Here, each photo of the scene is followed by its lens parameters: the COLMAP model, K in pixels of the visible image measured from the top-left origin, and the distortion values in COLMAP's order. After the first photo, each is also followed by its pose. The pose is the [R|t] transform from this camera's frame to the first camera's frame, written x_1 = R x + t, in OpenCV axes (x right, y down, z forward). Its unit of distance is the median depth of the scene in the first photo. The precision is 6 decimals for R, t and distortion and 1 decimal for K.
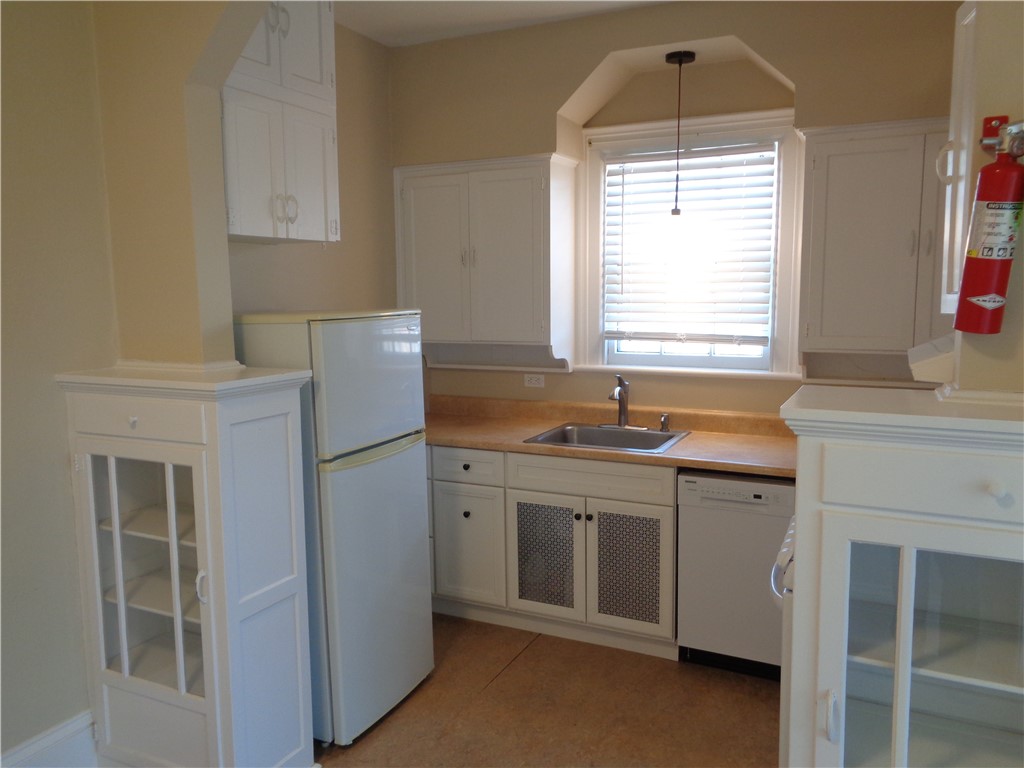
lens RADIAL K [[772.3, 0, 512.1], [0, 772.3, 383.6], [0, 0, 1]] dist [0.004410, -0.002908]
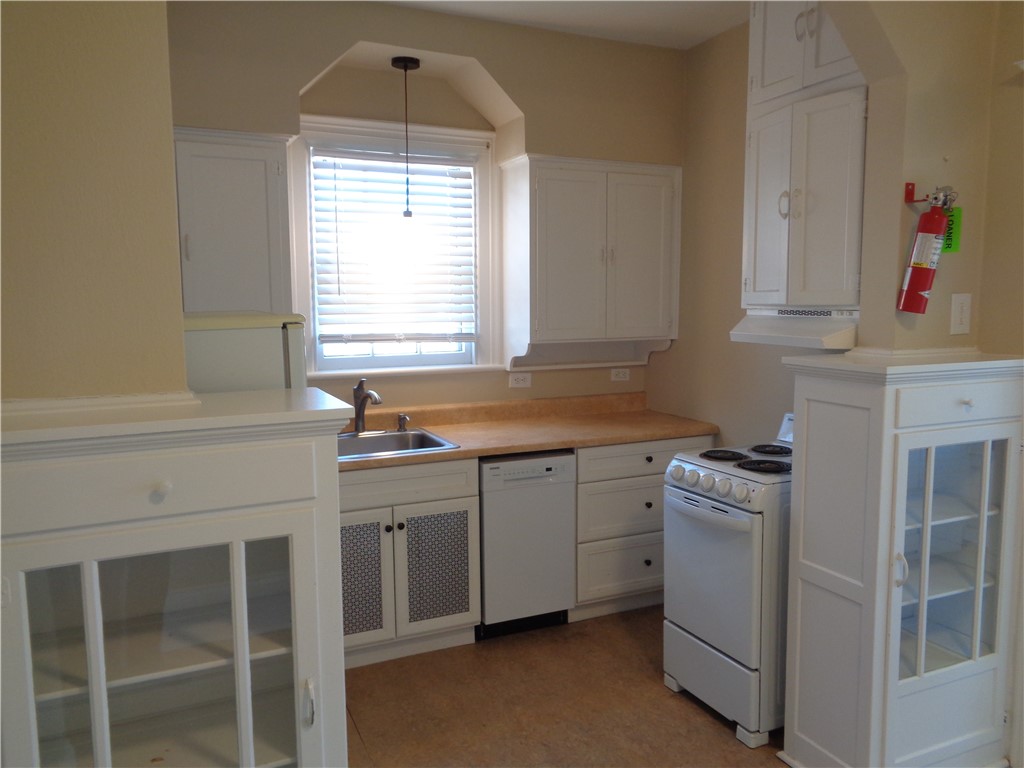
lens RADIAL K [[779.9, 0, 511.2], [0, 779.9, 381.0], [0, 0, 1]] dist [0.013441, -0.000772]
pose [[0.630870, -0.079803, 0.771774, -0.518532], [0.091273, 0.995423, 0.028320, -0.019985], [-0.770501, 0.052576, 0.635266, 0.254039]]
